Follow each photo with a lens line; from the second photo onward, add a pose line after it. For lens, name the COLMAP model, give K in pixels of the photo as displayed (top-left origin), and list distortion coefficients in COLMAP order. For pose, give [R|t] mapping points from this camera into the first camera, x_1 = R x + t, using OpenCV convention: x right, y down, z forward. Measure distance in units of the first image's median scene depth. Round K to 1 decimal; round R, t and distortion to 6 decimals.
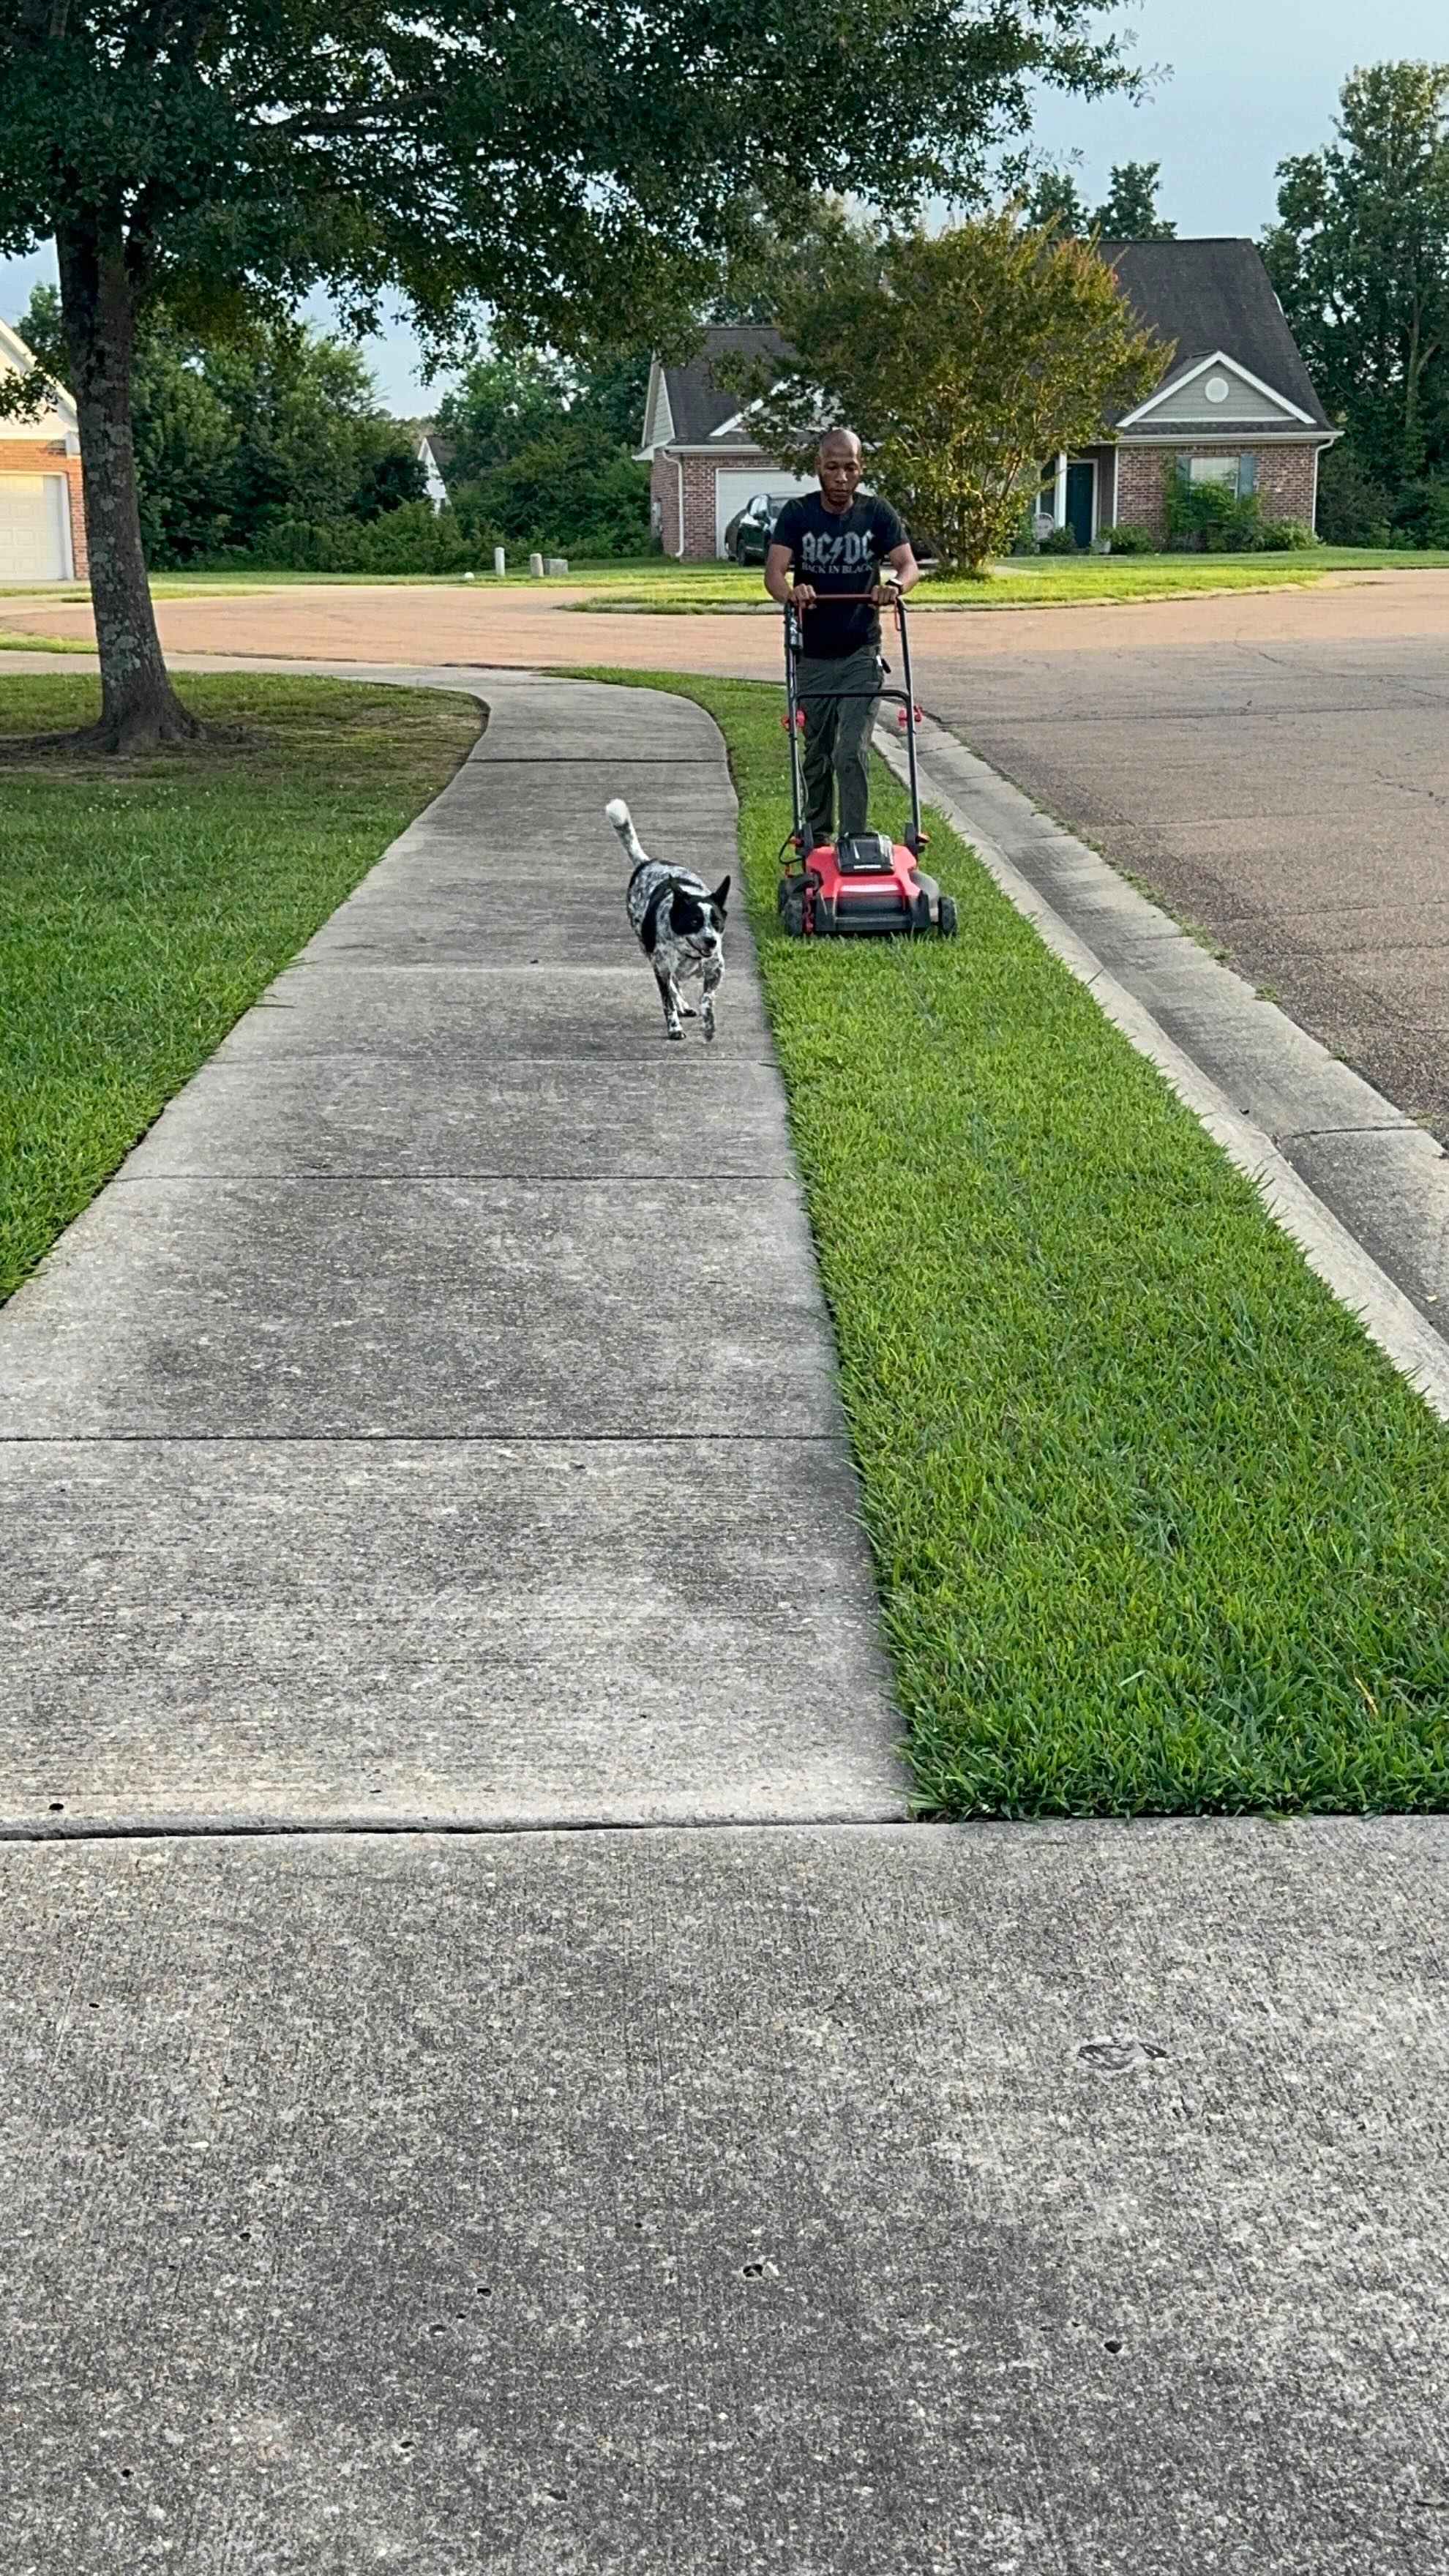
lens RADIAL K [[3059.0, 0, 723.7], [0, 3059.0, 1283.4], [0, 0, 1]] dist [0.146934, 0.000000]
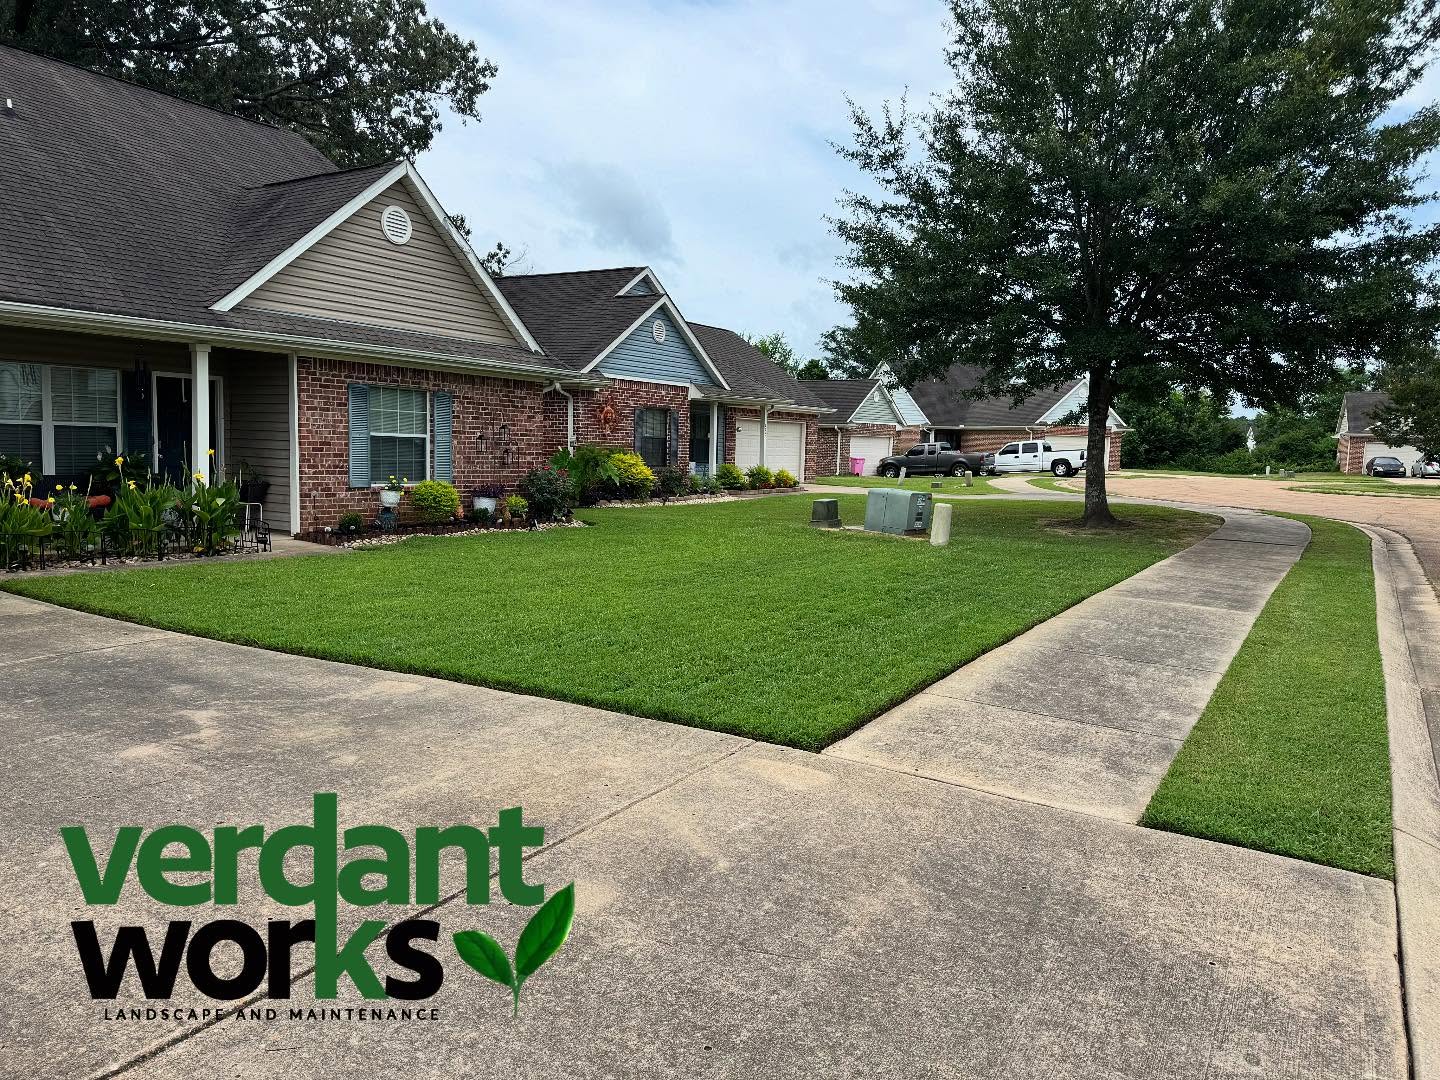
lens RADIAL K [[1030.3, 0, 719.3], [0, 1030.3, 539.5], [0, 0, 1]] dist [-0.002788, -0.001390]
pose [[0.837008, 0.093492, -0.539145, 0.190070], [-0.172364, 0.980184, -0.097620, 0.029971], [0.519335, 0.174638, 0.836536, -0.243518]]
